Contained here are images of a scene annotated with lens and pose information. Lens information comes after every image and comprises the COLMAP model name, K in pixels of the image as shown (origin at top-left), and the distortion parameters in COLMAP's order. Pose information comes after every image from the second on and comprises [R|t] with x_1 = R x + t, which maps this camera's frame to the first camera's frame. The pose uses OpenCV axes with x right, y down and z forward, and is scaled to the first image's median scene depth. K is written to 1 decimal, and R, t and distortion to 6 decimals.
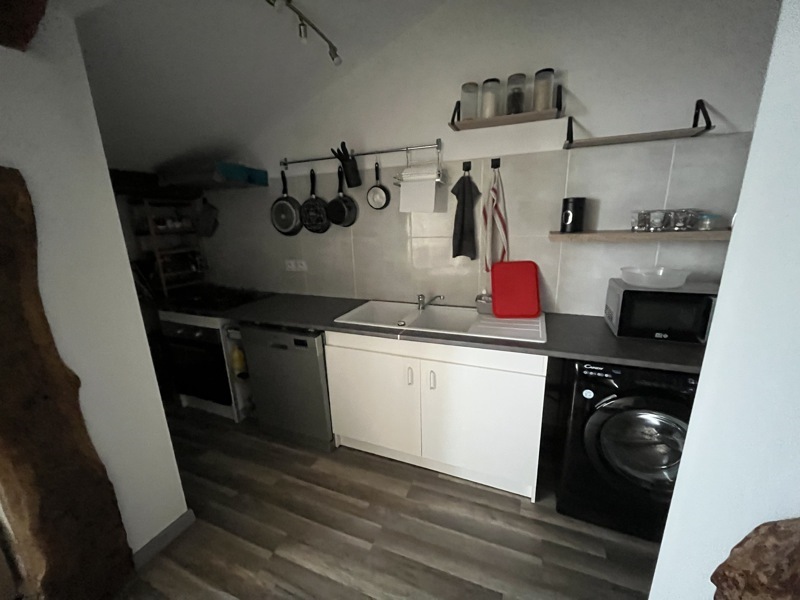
lens RADIAL K [[321.3, 0, 400.6], [0, 321.3, 300.0], [0, 0, 1]] dist [-0.002047, -0.000105]
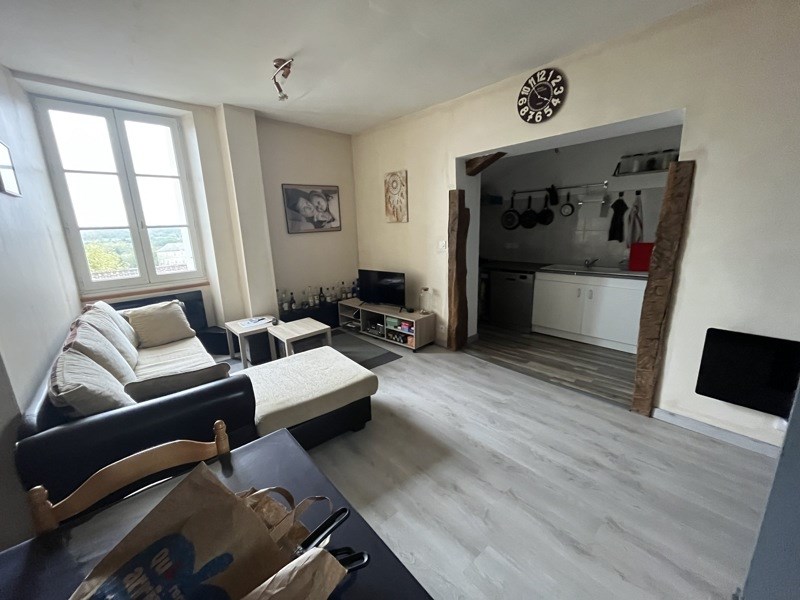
lens RADIAL K [[321.3, 0, 401.5], [0, 321.3, 298.8], [0, 0, 1]] dist [-0.002047, -0.000105]
pose [[0.906961, 0.096216, -0.410079, -0.137508], [-0.100613, 0.994866, 0.010900, 0.315010], [0.409022, 0.031374, 0.911985, -1.239771]]
